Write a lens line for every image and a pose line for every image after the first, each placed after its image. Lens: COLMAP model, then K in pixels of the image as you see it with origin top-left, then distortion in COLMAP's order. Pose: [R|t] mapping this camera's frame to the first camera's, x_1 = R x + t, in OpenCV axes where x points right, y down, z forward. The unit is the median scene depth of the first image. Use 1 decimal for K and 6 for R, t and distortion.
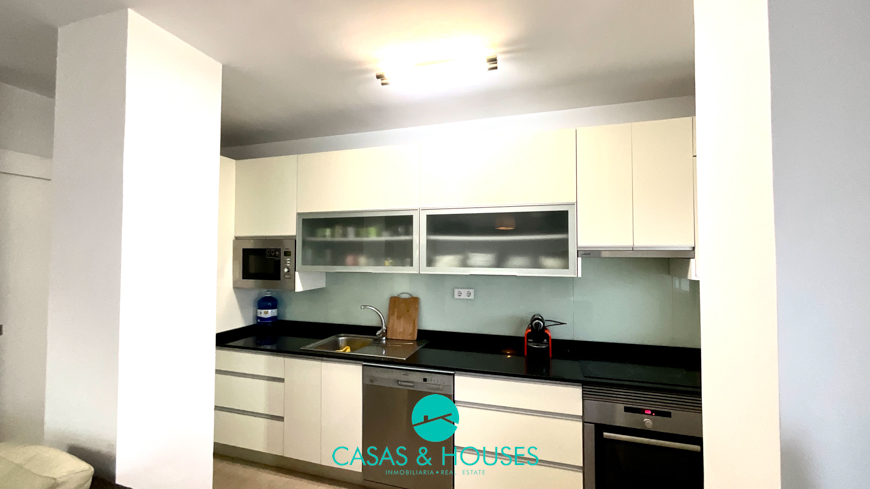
lens RADIAL K [[350.3, 0, 435.0], [0, 350.3, 244.5], [0, 0, 1]] dist [0.001659, -0.006254]
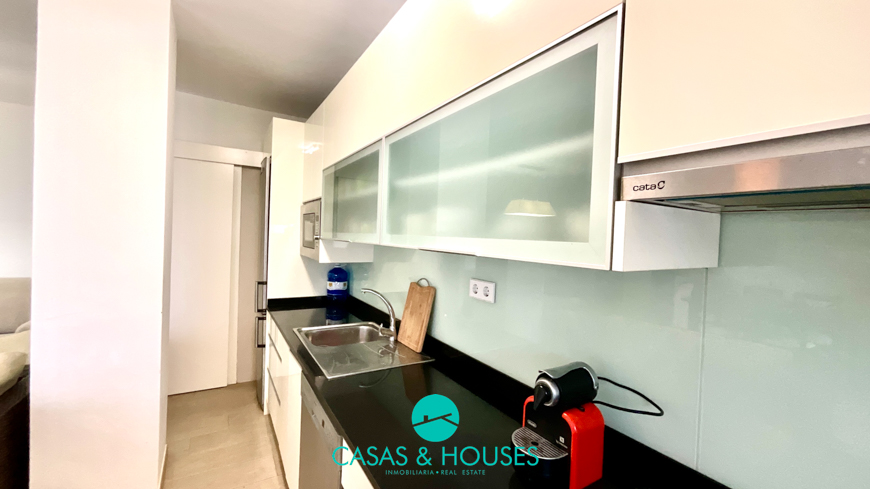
lens RADIAL K [[350.3, 0, 435.0], [0, 350.3, 244.5], [0, 0, 1]] dist [0.001659, -0.006254]
pose [[0.753732, 0.040962, -0.655904, 0.374191], [-0.018953, 0.998995, 0.040608, 0.048575], [0.656908, -0.018176, 0.753751, 0.536488]]
